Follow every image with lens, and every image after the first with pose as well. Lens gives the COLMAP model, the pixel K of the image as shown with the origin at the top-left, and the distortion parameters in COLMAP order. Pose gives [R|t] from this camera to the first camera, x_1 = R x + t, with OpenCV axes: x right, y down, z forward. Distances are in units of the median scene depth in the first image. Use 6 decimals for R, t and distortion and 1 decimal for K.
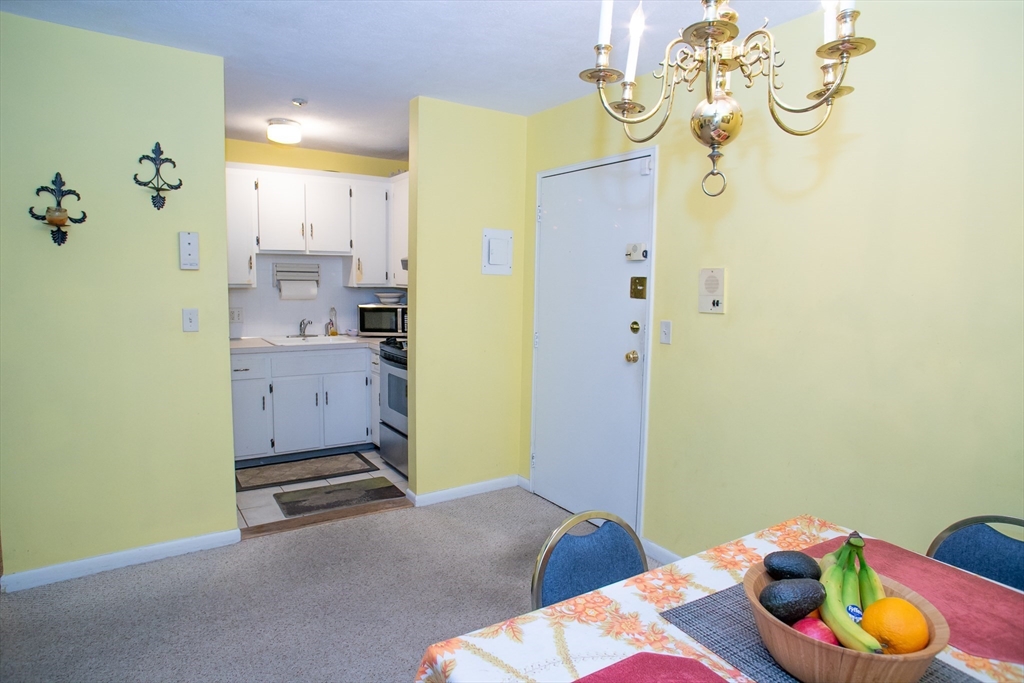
lens RADIAL K [[586.9, 0, 506.0], [0, 586.9, 342.7], [0, 0, 1]] dist [-0.074392, 0.052468]
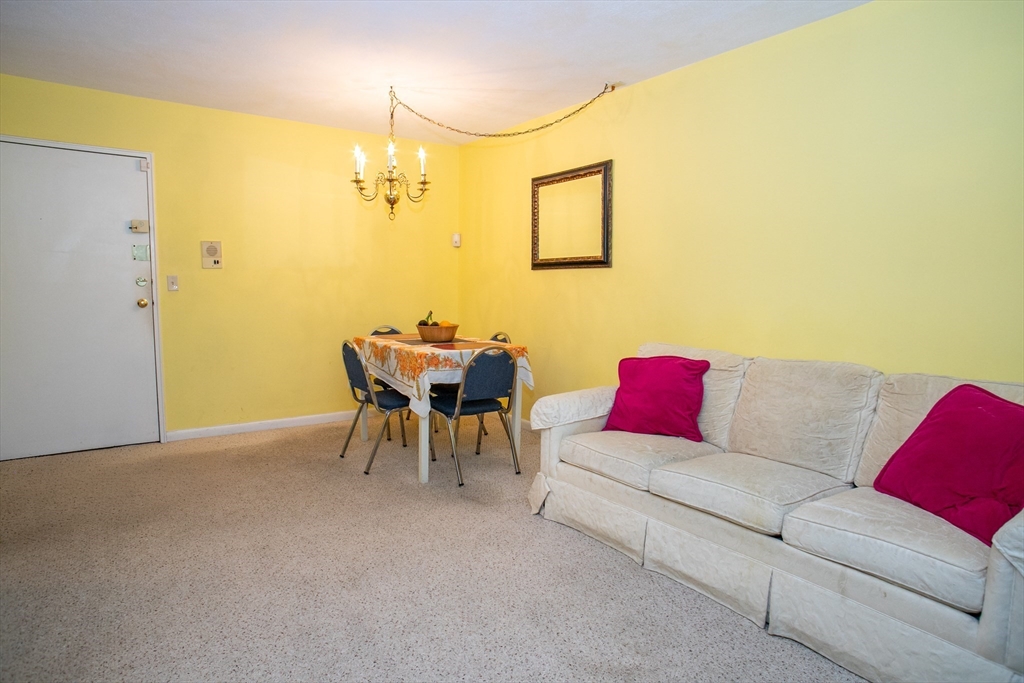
lens RADIAL K [[586.9, 0, 506.0], [0, 586.9, 342.7], [0, 0, 1]] dist [-0.074392, 0.052468]
pose [[-0.028958, -0.122912, 0.991995, -1.013783], [0.098274, 0.987253, 0.125193, 0.026701], [-0.994738, 0.101112, -0.016510, 0.165953]]
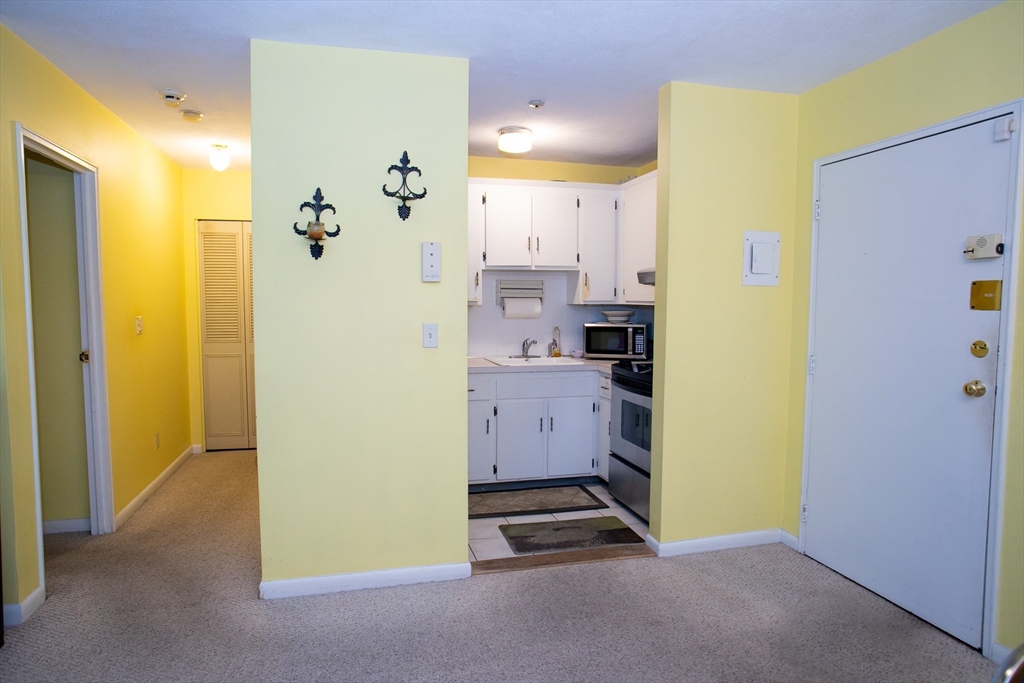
lens RADIAL K [[603.8, 0, 496.6], [0, 603.8, 342.3], [0, 0, 1]] dist [-0.078794, 0.055801]
pose [[0.943357, 0.007785, -0.331688, -0.095736], [-0.022306, 0.998951, -0.039995, 0.007652], [0.331029, 0.045128, 0.942541, 0.086286]]
